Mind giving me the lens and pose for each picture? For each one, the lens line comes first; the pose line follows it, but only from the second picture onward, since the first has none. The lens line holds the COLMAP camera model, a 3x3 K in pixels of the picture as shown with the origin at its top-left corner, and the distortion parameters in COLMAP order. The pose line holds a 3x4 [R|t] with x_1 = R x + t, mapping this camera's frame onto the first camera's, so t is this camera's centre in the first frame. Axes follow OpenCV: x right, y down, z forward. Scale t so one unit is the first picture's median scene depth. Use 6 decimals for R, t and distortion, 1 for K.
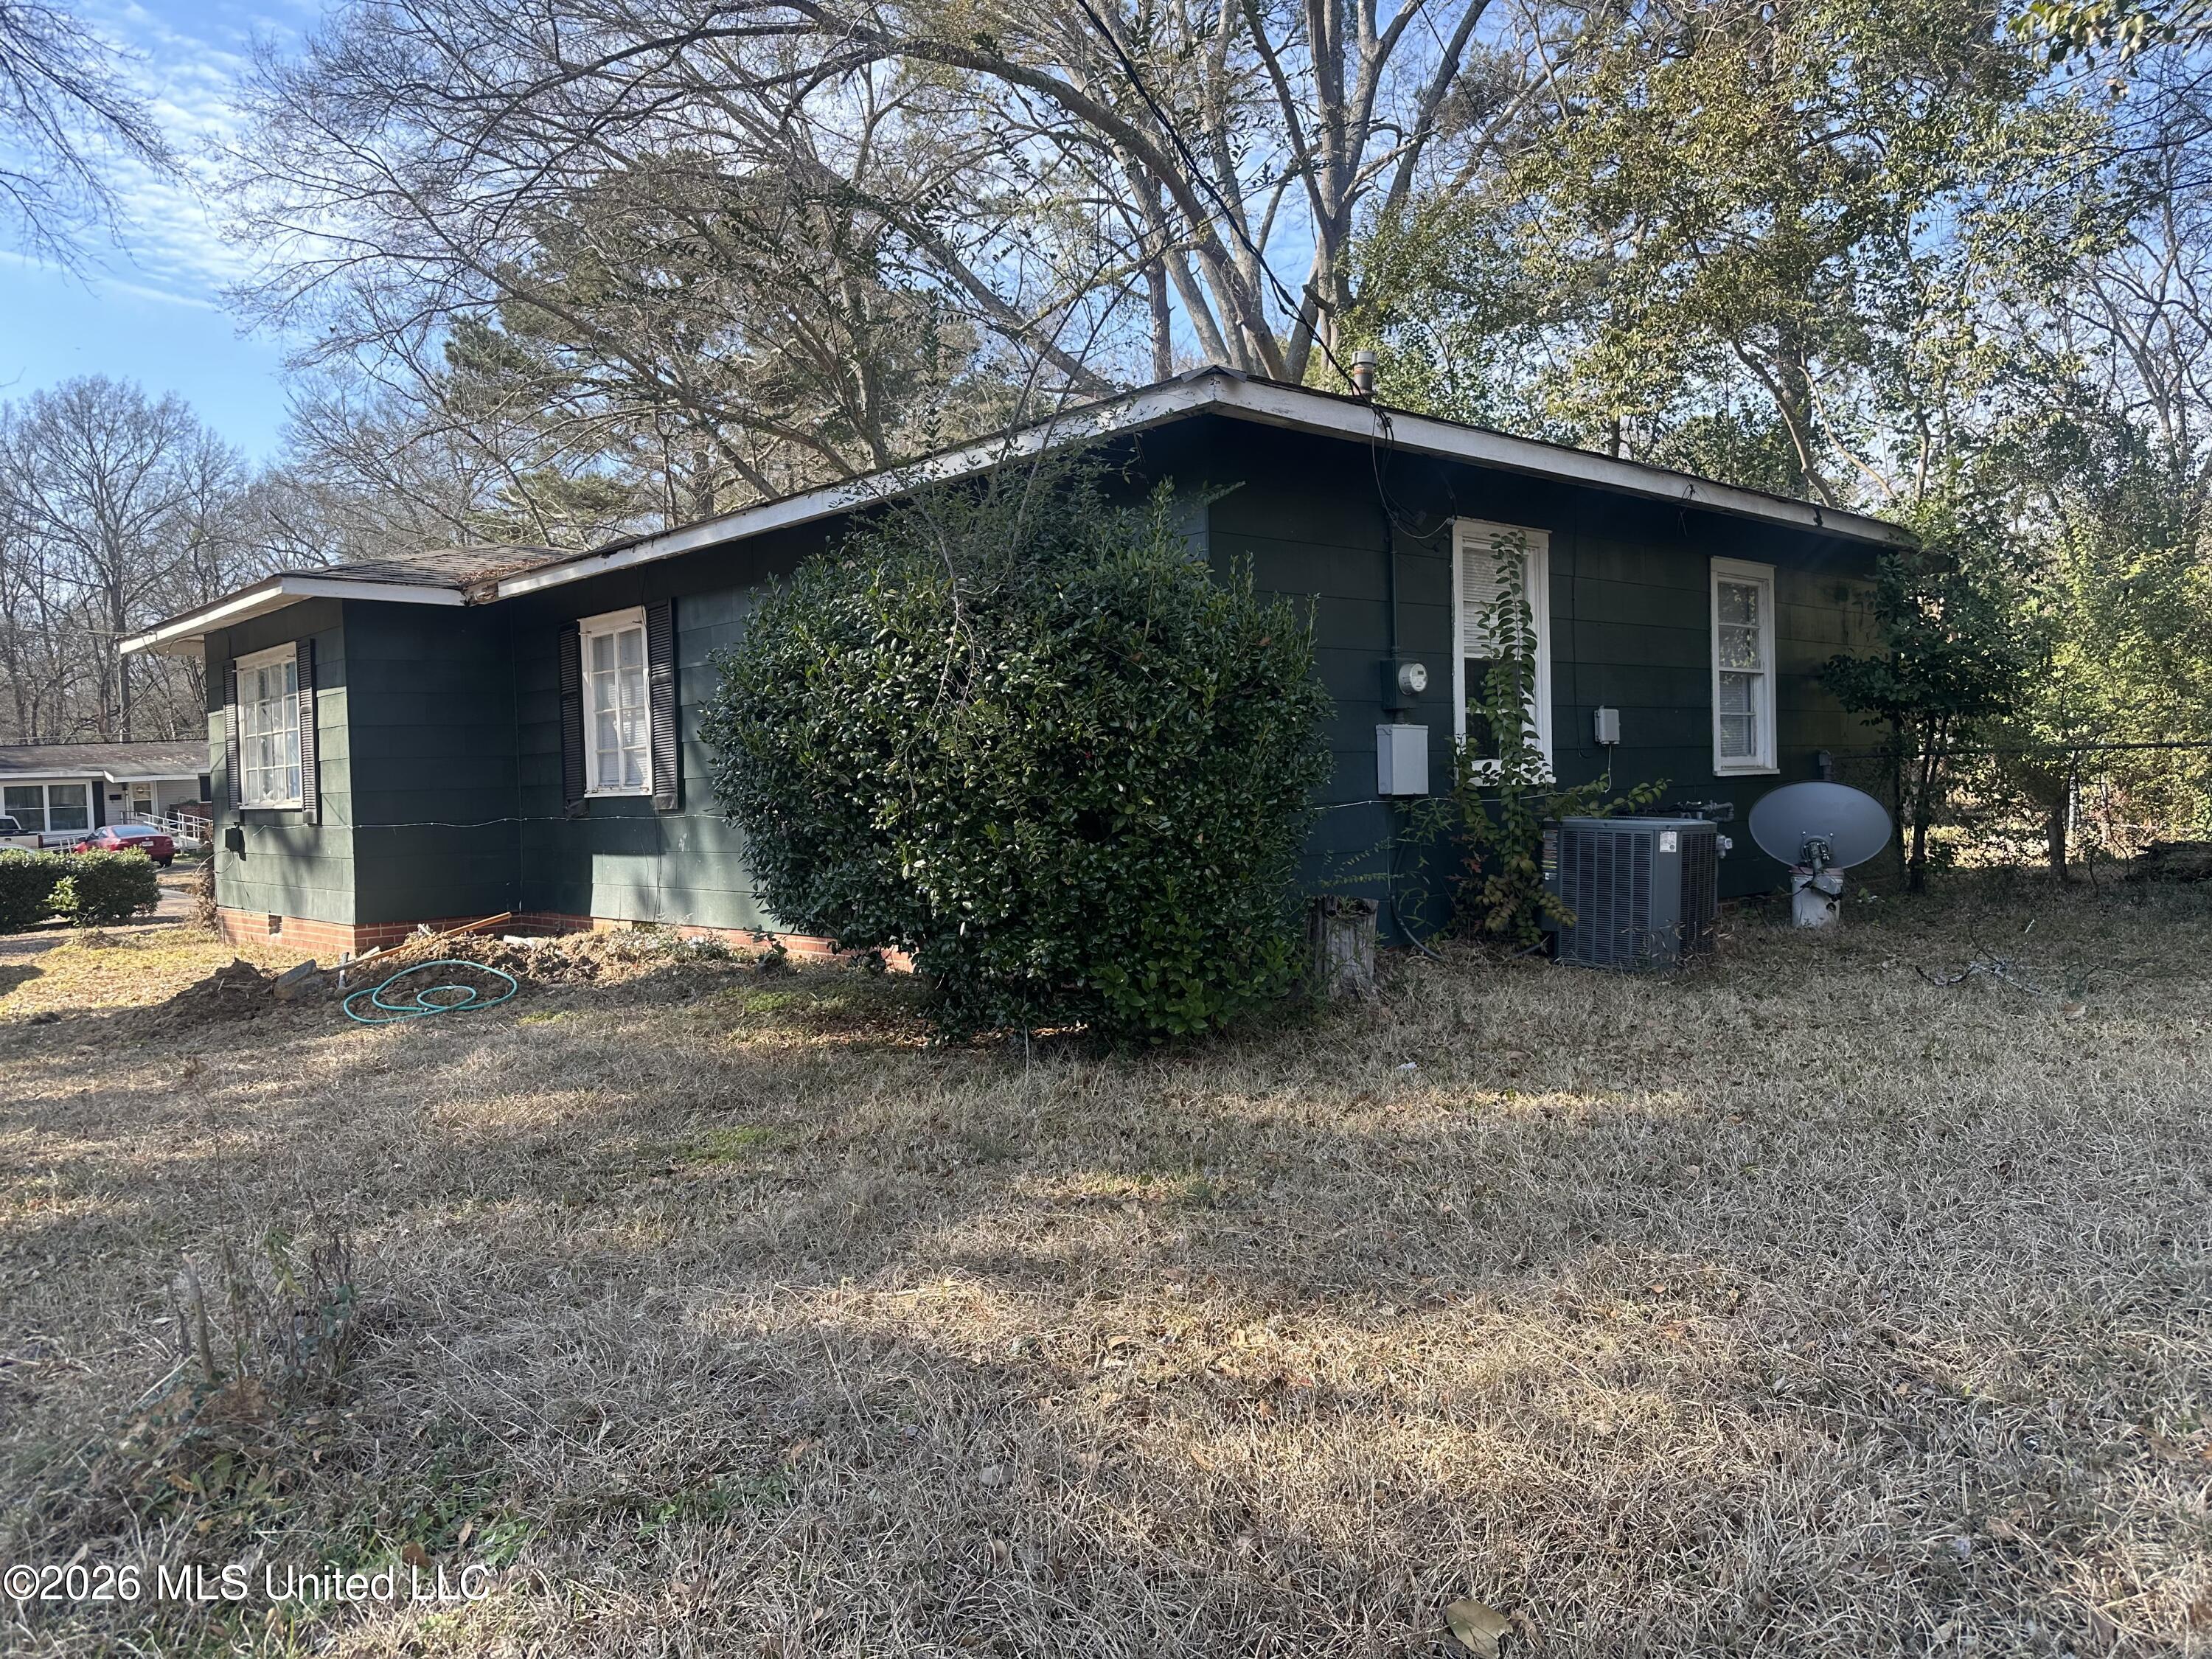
lens RADIAL K [[1541.7, 0, 1096.9], [0, 1541.7, 816.7], [0, 0, 1]] dist [0.050338, -0.061443]
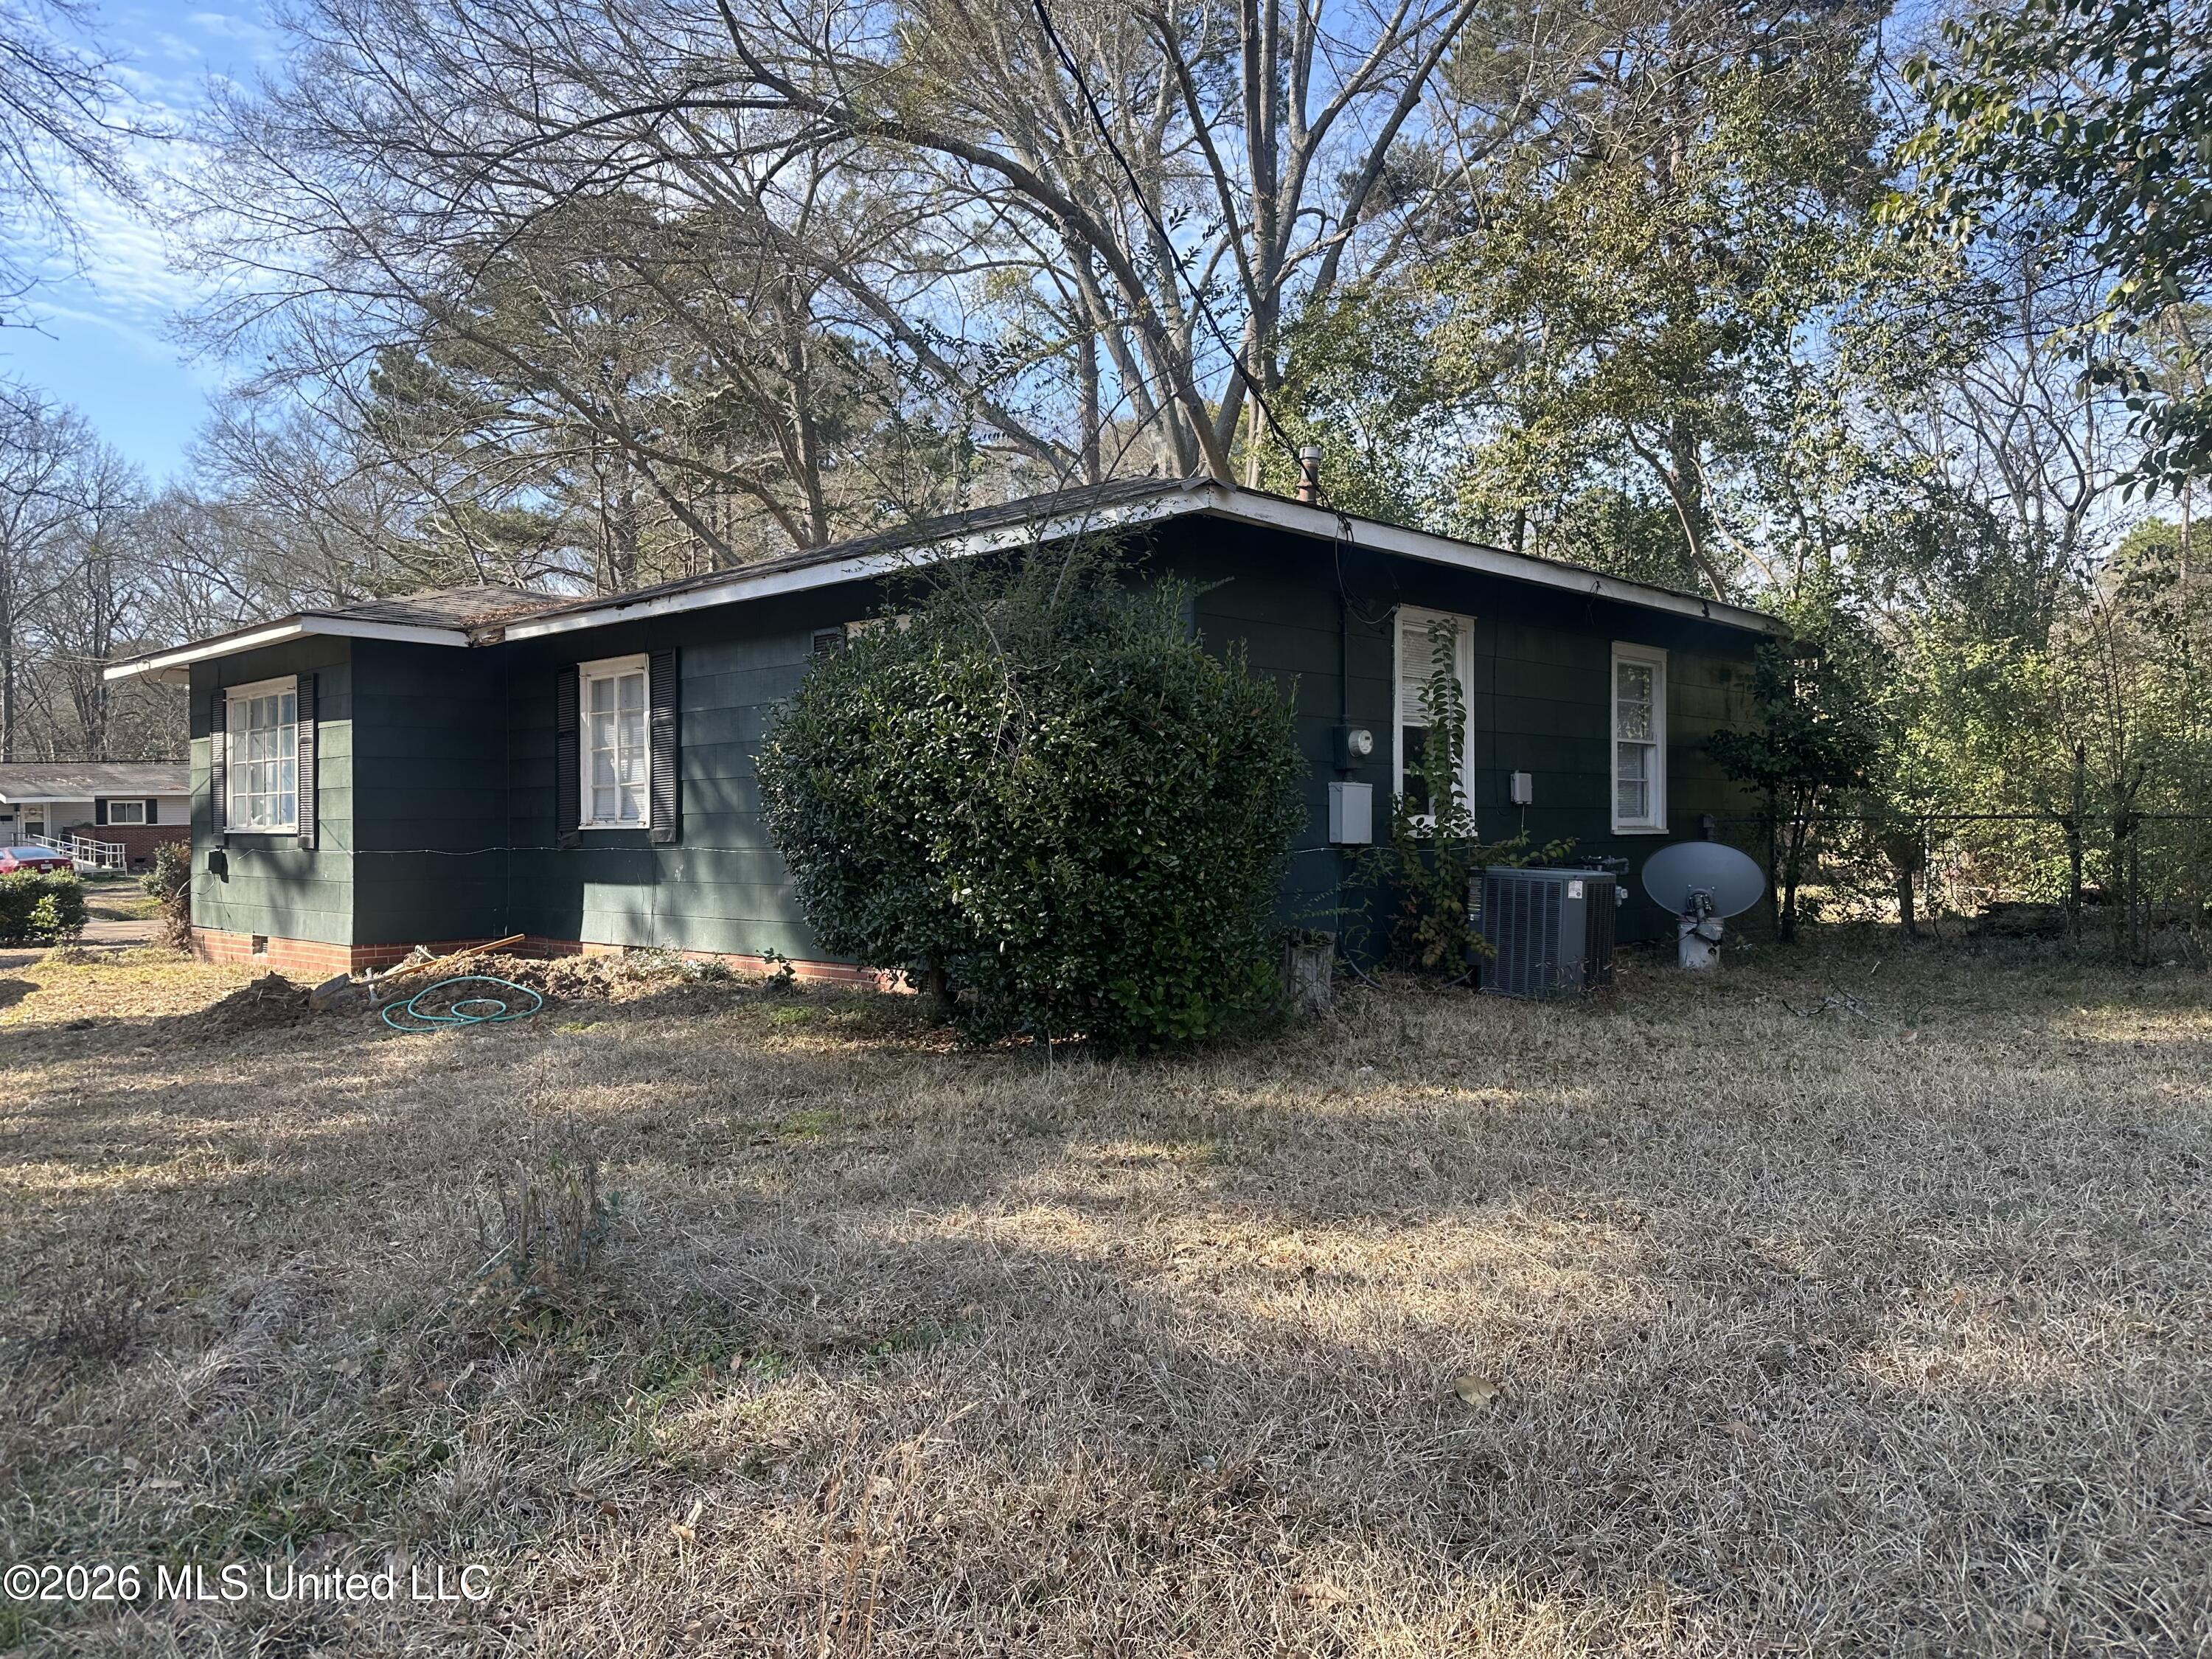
lens RADIAL K [[1541.7, 0, 1097.2], [0, 1541.7, 824.7], [0, 0, 1]] dist [0.050338, -0.061443]
pose [[0.997784, 0.023913, 0.062083, -0.043851], [-0.022406, 0.999440, -0.024845, 0.003198], [-0.062643, 0.023399, 0.997762, -0.094969]]
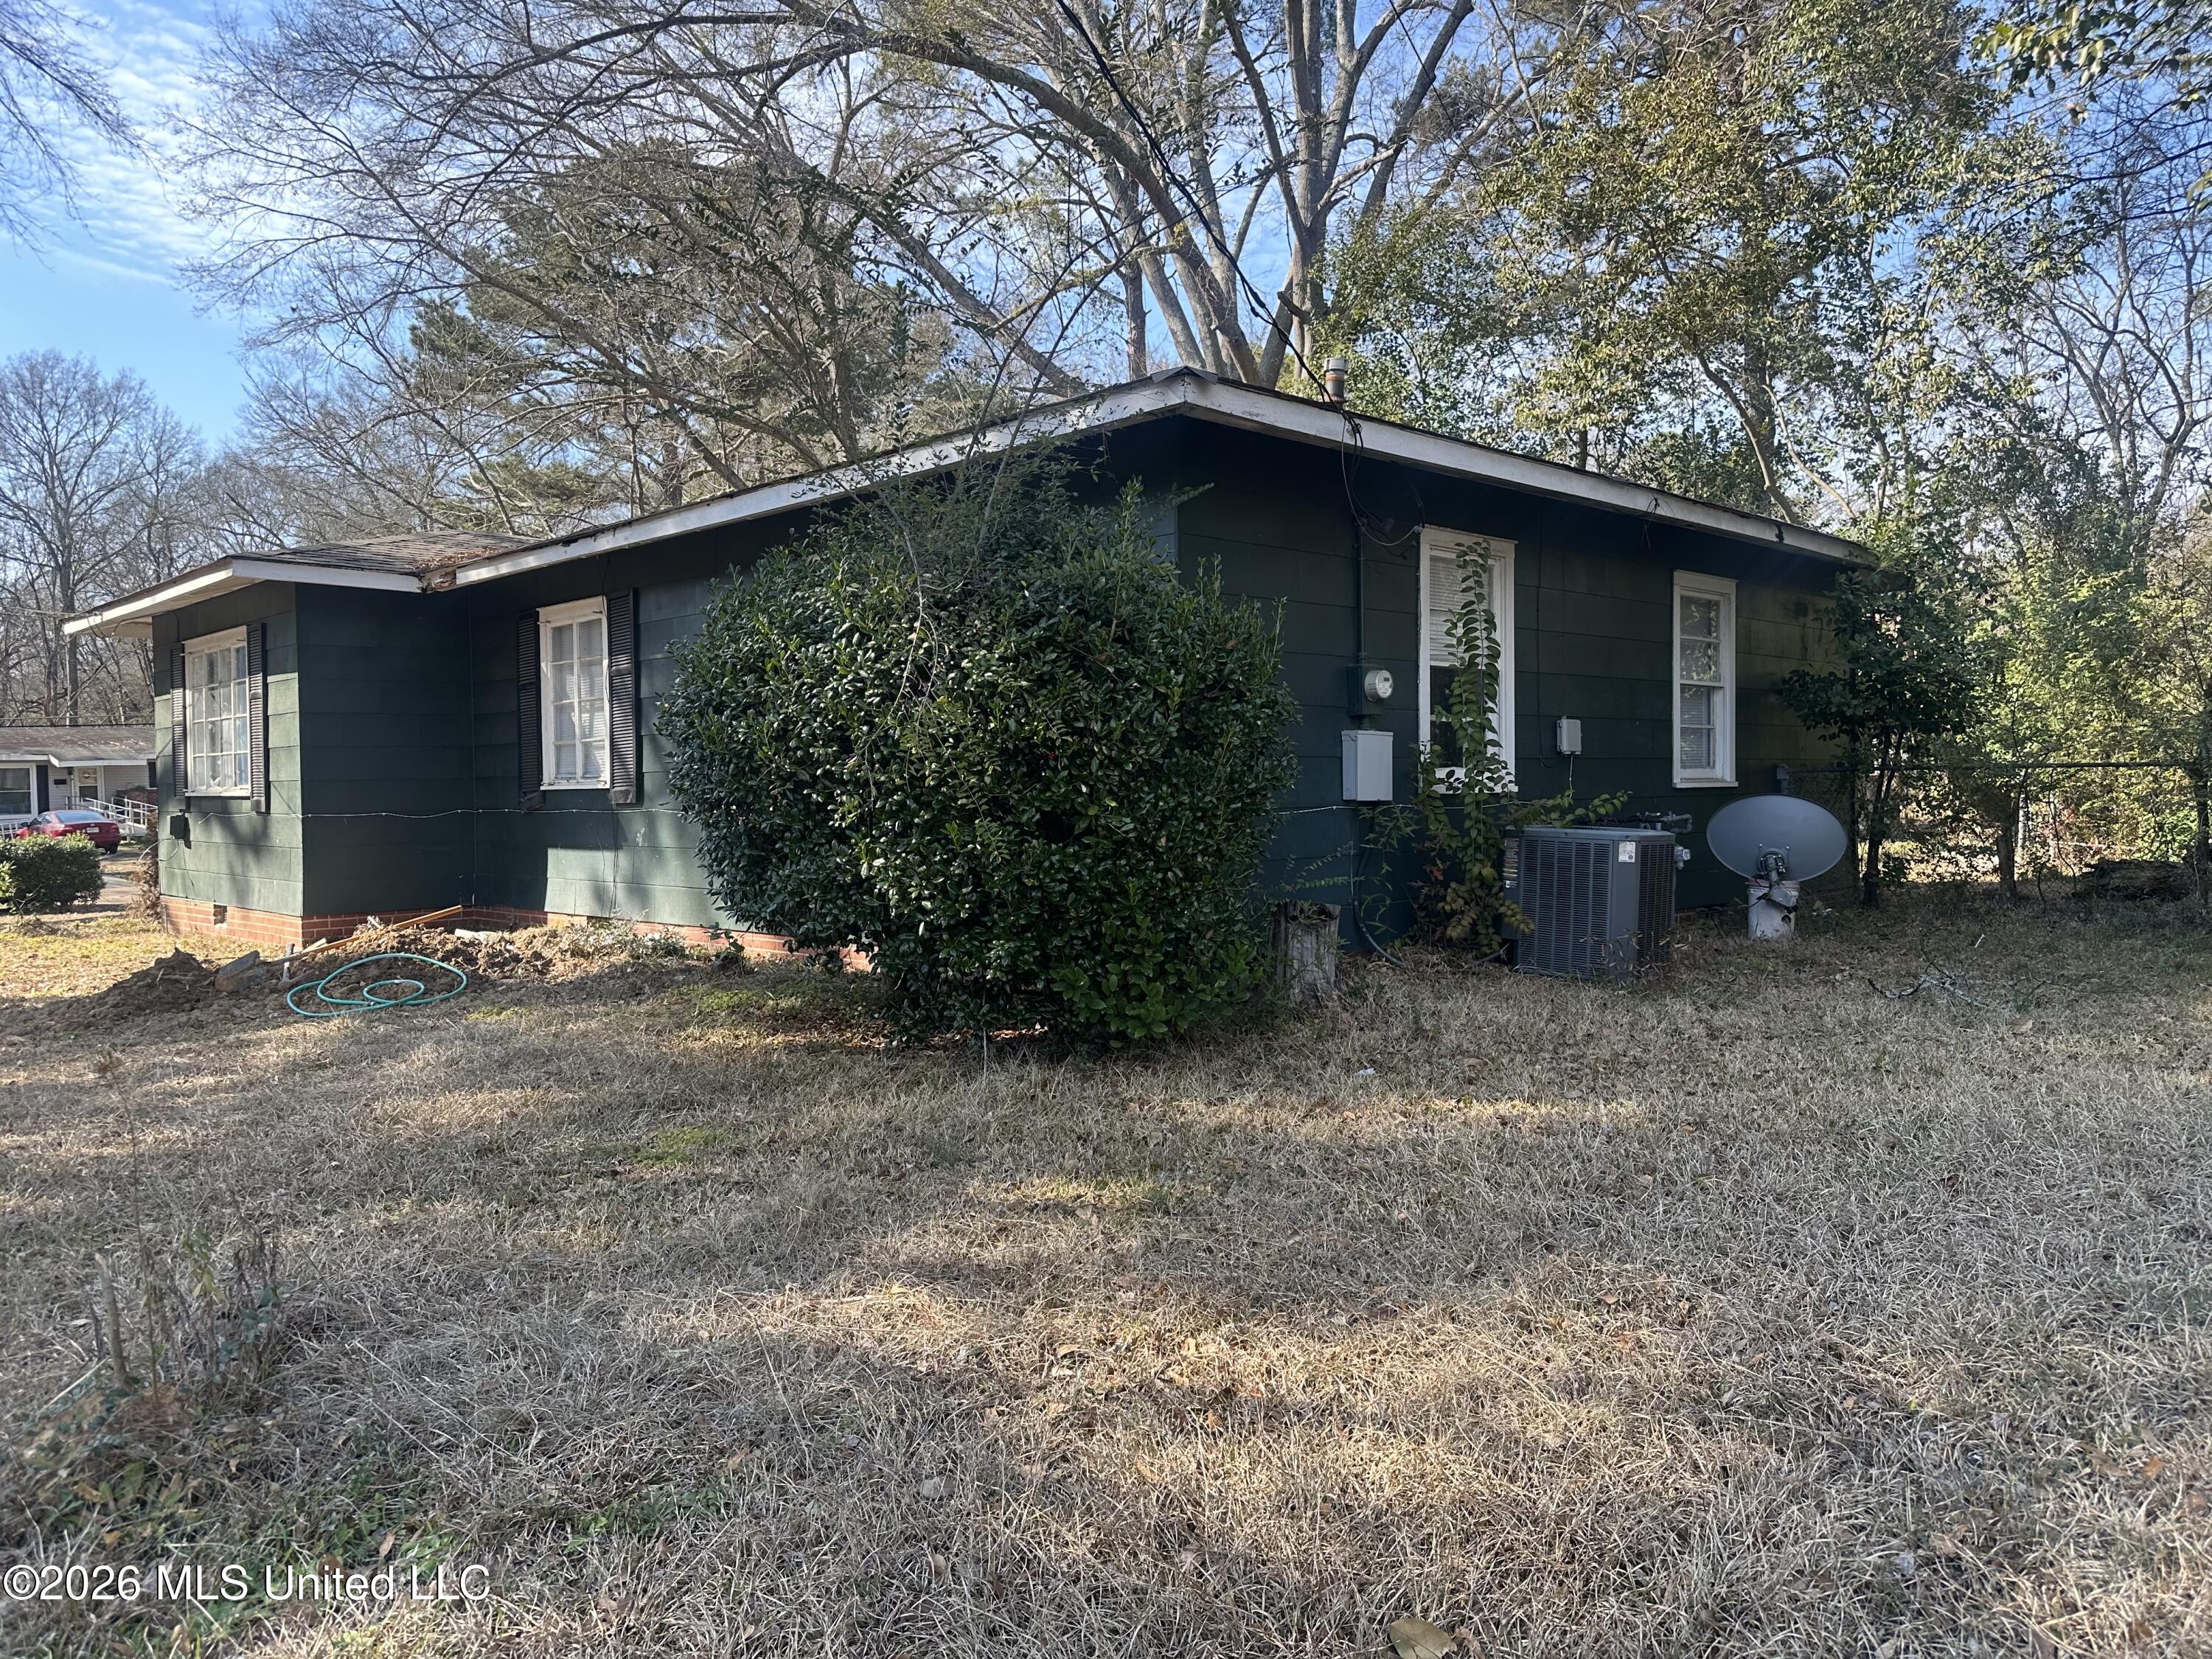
lens RADIAL K [[1541.7, 0, 1117.0], [0, 1541.7, 814.8], [0, 0, 1]] dist [0.050338, -0.061443]
pose [[0.999303, 0.016477, 0.033511, 0.001950], [-0.016400, 0.999862, -0.002587, 0.000104], [-0.033549, 0.002036, 0.999435, 0.003846]]
